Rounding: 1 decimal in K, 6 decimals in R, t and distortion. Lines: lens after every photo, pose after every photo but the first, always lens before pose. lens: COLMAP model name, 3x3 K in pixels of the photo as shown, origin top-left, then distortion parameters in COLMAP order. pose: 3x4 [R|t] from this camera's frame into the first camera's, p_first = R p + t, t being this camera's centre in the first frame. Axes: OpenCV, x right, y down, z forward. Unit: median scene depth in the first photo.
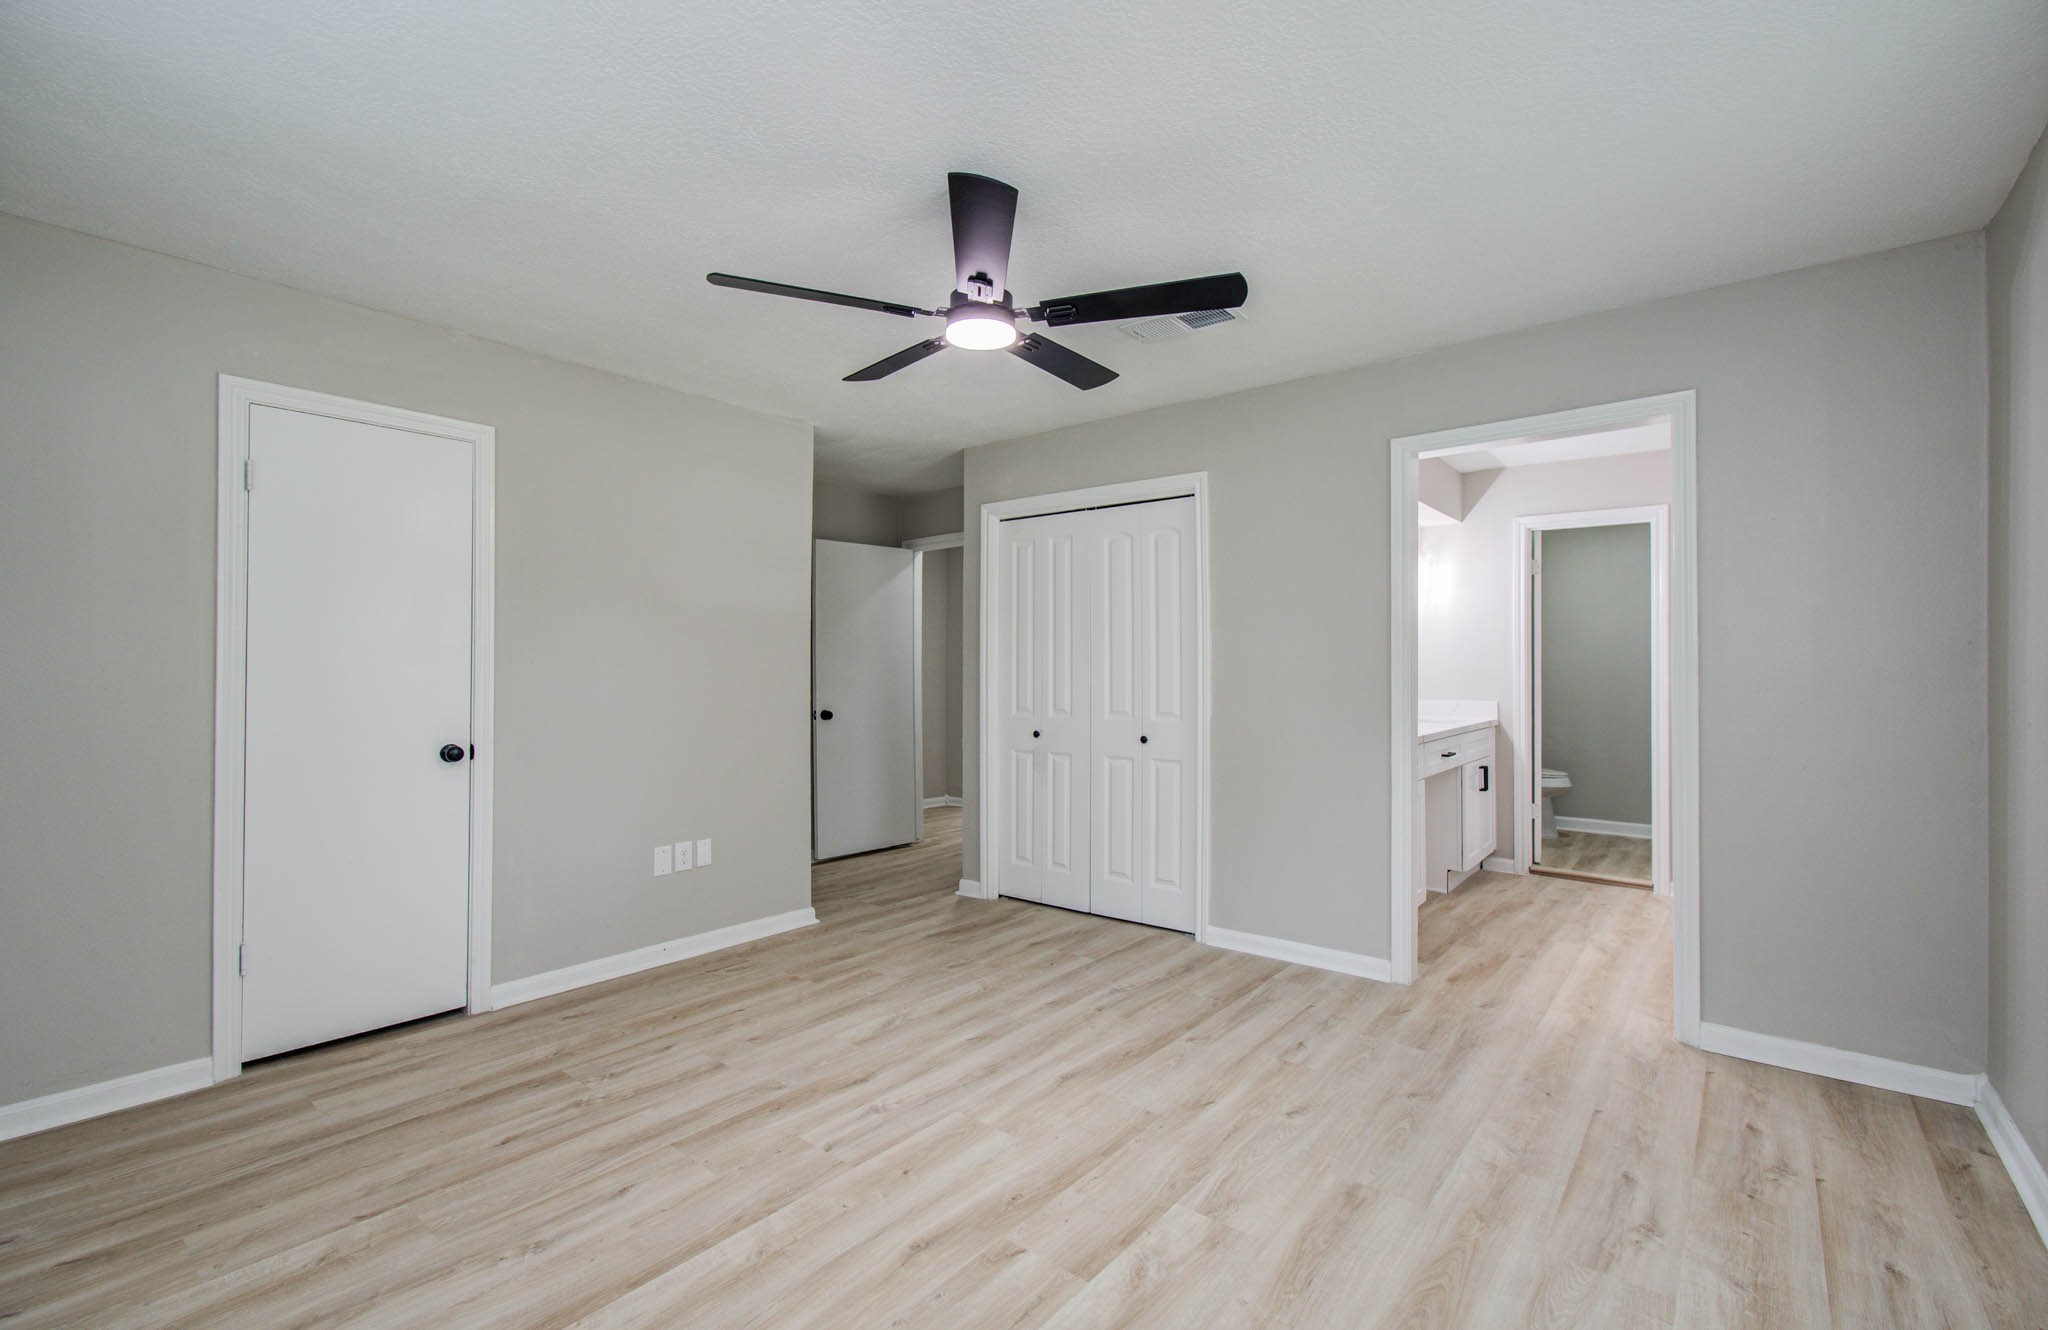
lens RADIAL K [[889.6, 0, 1023.8], [0, 889.6, 668.2], [0, 0, 1]] dist [-0.003893, 0.005272]
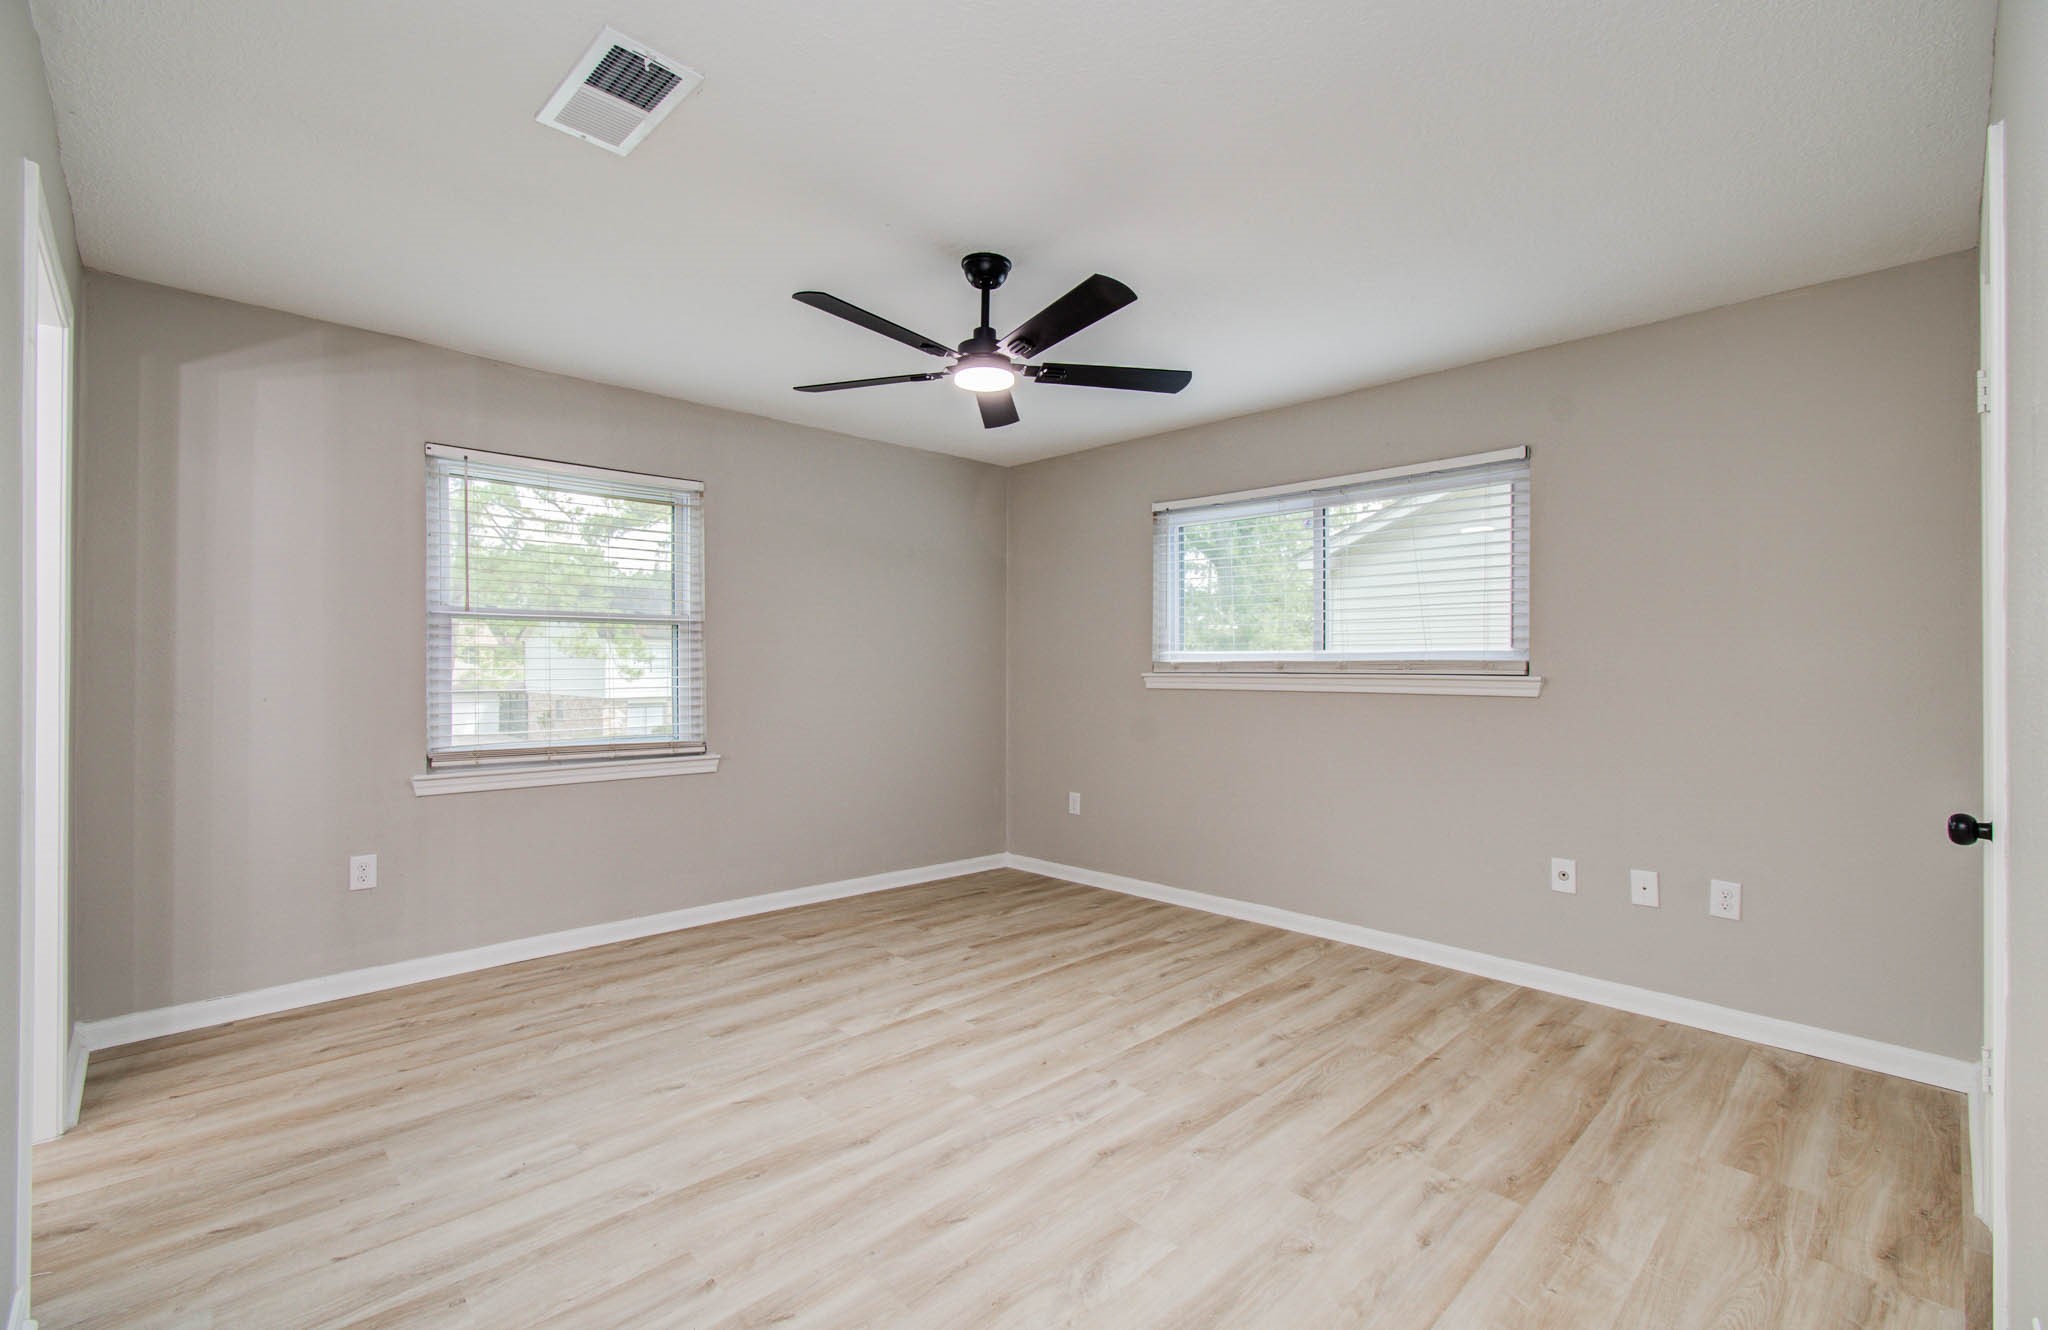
lens RADIAL K [[889.6, 0, 1022.2], [0, 889.6, 664.4], [0, 0, 1]] dist [-0.003893, 0.005272]
pose [[-0.993356, -0.003610, 0.115024, -0.218238], [-0.004325, 0.999973, -0.005974, 0.013741], [-0.115000, -0.006432, -0.993345, 2.012971]]
